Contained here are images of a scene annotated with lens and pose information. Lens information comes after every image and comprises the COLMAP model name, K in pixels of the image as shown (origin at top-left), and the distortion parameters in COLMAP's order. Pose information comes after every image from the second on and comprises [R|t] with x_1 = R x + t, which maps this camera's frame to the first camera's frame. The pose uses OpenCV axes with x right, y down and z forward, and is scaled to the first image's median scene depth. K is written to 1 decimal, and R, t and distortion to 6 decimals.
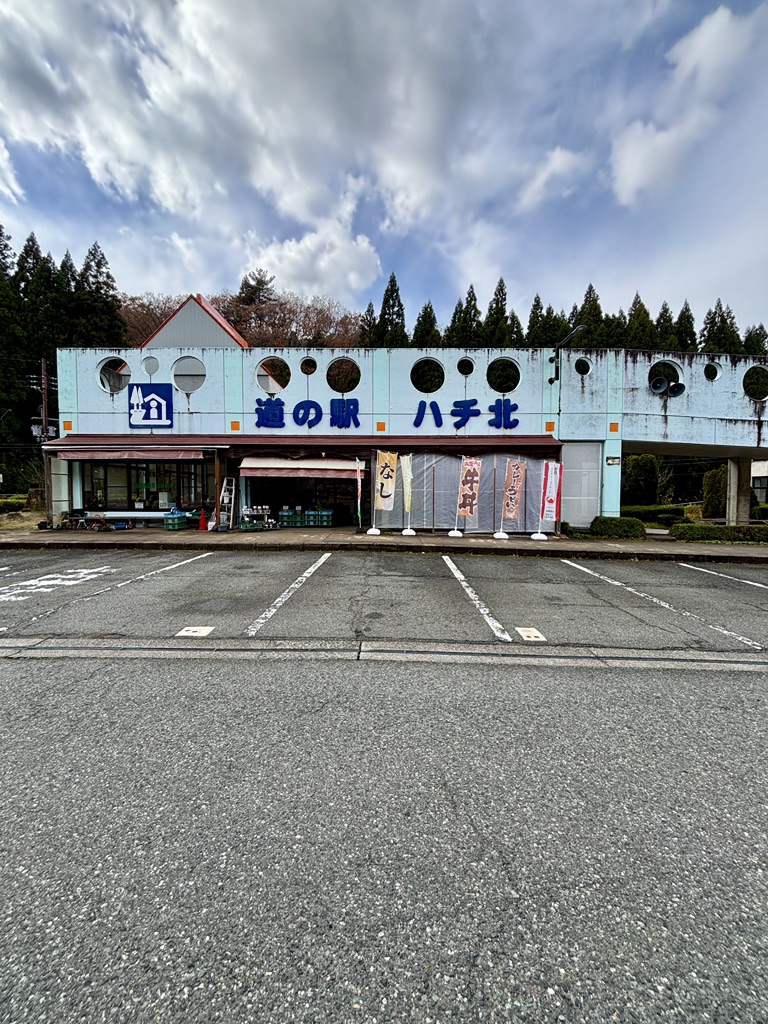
lens RADIAL K [[415.4, 0, 386.1], [0, 415.4, 511.6], [0, 0, 1]] dist [-0.001840, -0.000403]
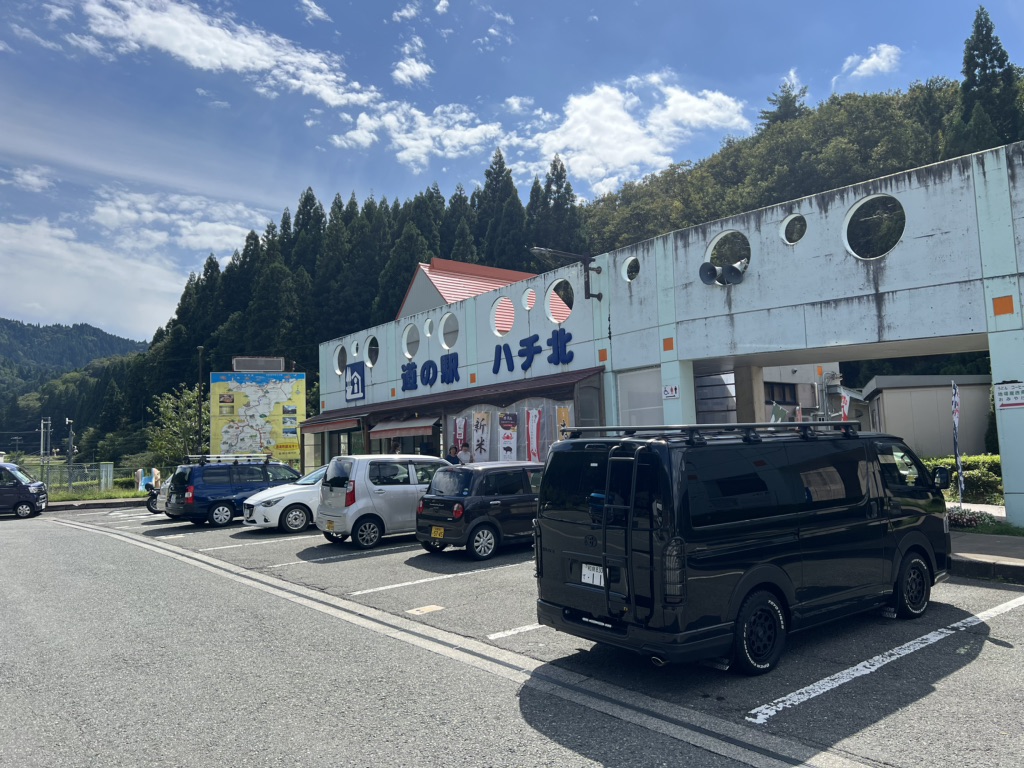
lens RADIAL K [[771.5, 0, 512.0], [0, 771.5, 392.7], [0, 0, 1]] dist [0.080693, -0.087961]
pose [[0.632328, -0.093596, -0.769026, 1.369304], [0.002619, 0.992928, -0.118693, 0.032109], [0.774697, 0.073038, 0.628101, -0.012846]]
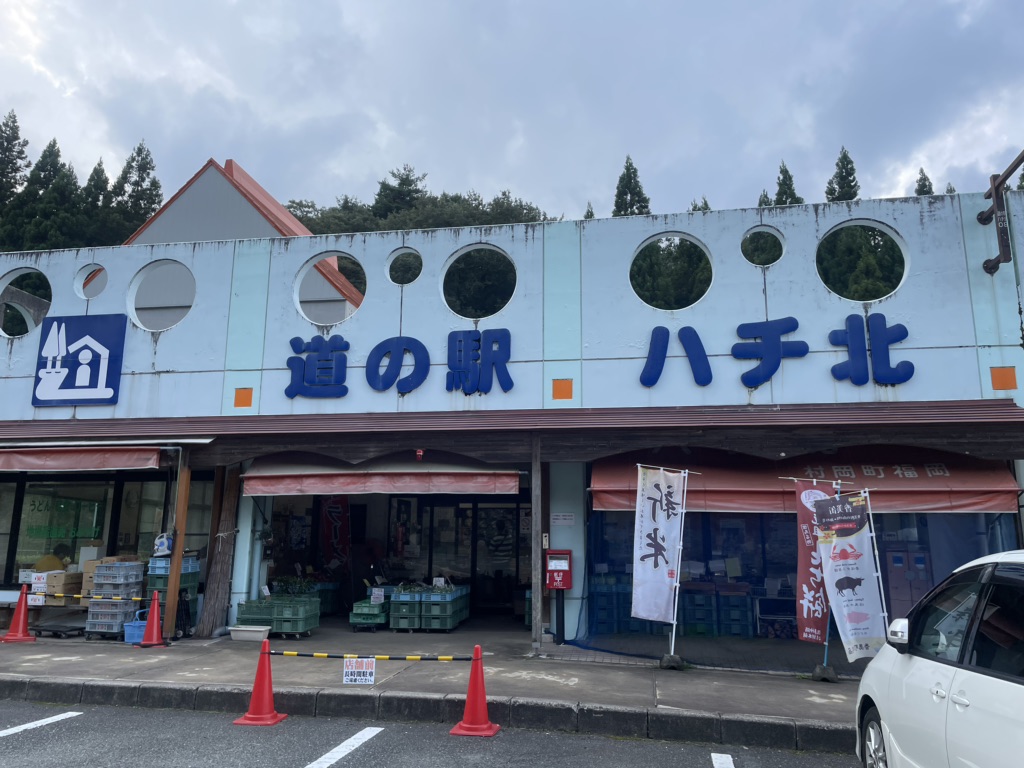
lens RADIAL K [[775.1, 0, 505.6], [0, 775.1, 387.3], [0, 0, 1]] dist [0.069515, -0.078652]
pose [[0.985677, -0.027345, -0.166412, 0.062288], [-0.014787, 0.968952, -0.246806, -0.010220], [0.167995, 0.245732, 0.954669, 0.232015]]
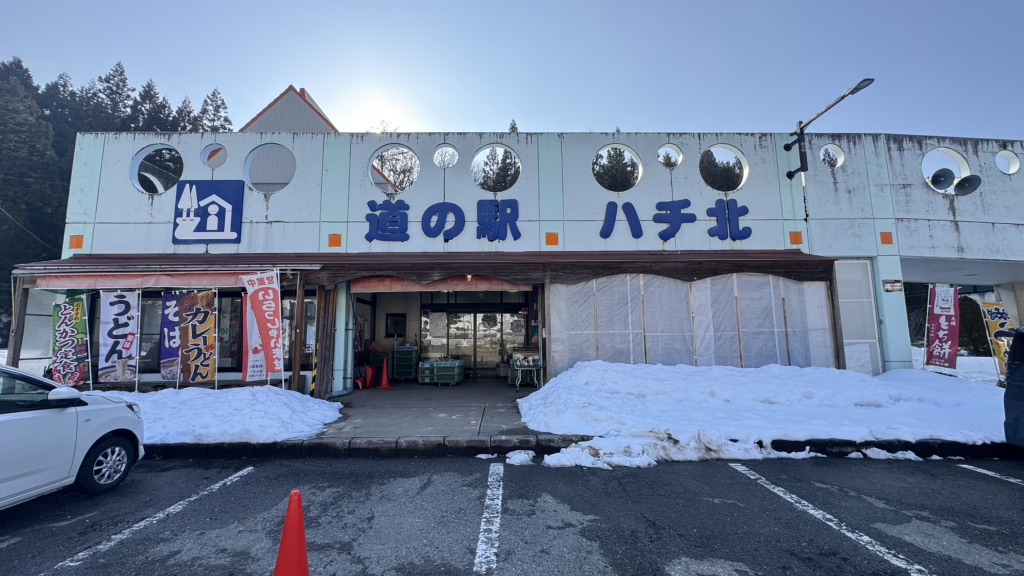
lens RADIAL K [[407.7, 0, 512.6], [0, 407.7, 290.8], [0, 0, 1]] dist [-0.006676, 0.001863]
pose [[0.999462, -0.011080, 0.030855, -0.098539], [0.015933, 0.986697, -0.161785, -0.014956], [-0.028652, 0.162189, 0.986344, 0.360221]]
